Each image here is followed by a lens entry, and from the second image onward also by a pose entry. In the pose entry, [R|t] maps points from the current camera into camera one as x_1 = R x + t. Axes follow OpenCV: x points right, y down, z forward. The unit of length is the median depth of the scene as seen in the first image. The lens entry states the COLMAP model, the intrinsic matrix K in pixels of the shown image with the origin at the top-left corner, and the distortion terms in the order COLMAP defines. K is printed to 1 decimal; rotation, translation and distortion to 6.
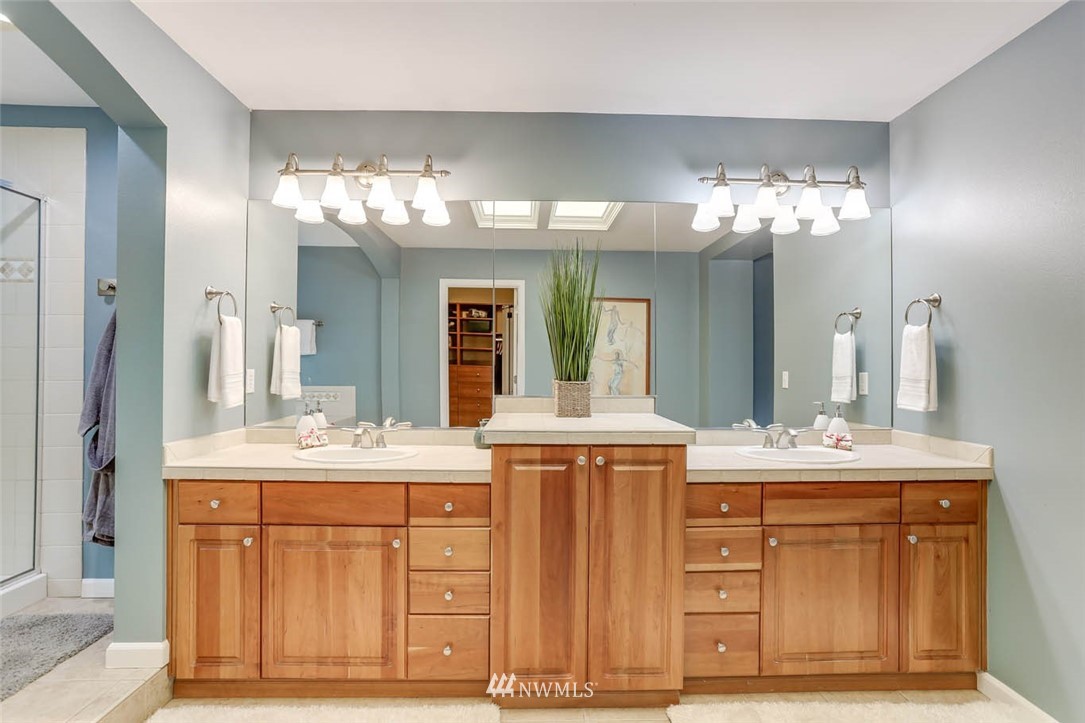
lens RADIAL K [[517.9, 0, 539.9], [0, 517.9, 364.3], [0, 0, 1]] dist [-0.031236, 0.005485]
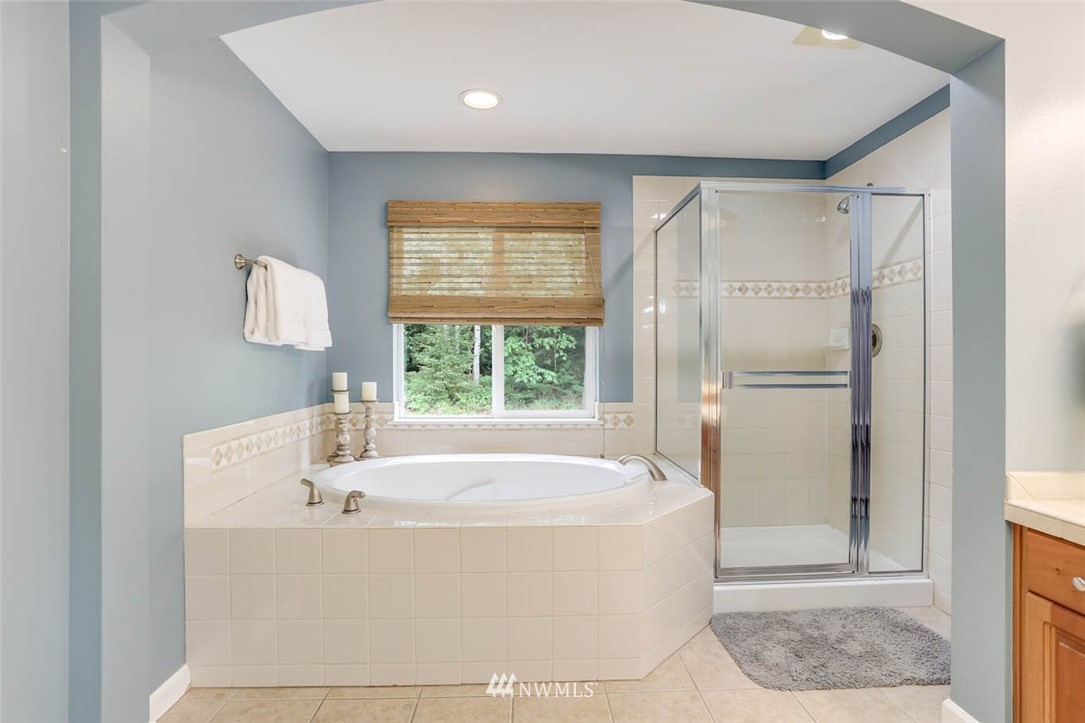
lens RADIAL K [[524.1, 0, 540.3], [0, 524.1, 359.5], [0, 0, 1]] dist [-0.025162, 0.008859]
pose [[0.025193, -0.006549, -0.999661, -0.013657], [-0.000602, 0.999978, -0.006566, -0.000383], [0.999682, 0.000768, 0.025189, 0.308605]]
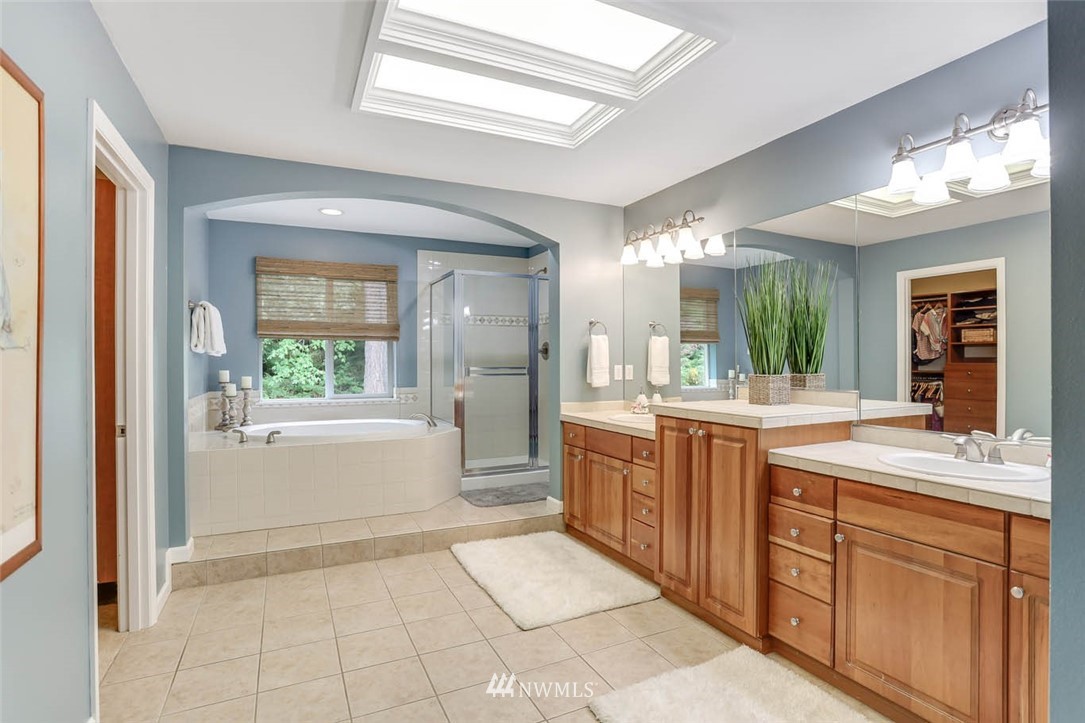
lens RADIAL K [[524.1, 0, 542.0], [0, 524.1, 360.5], [0, 0, 1]] dist [-0.025162, 0.008859]
pose [[0.435676, -0.008271, -0.900065, 1.083869], [0.005153, 0.999964, -0.006695, 0.005665], [0.900089, -0.001721, 0.435703, 0.038585]]
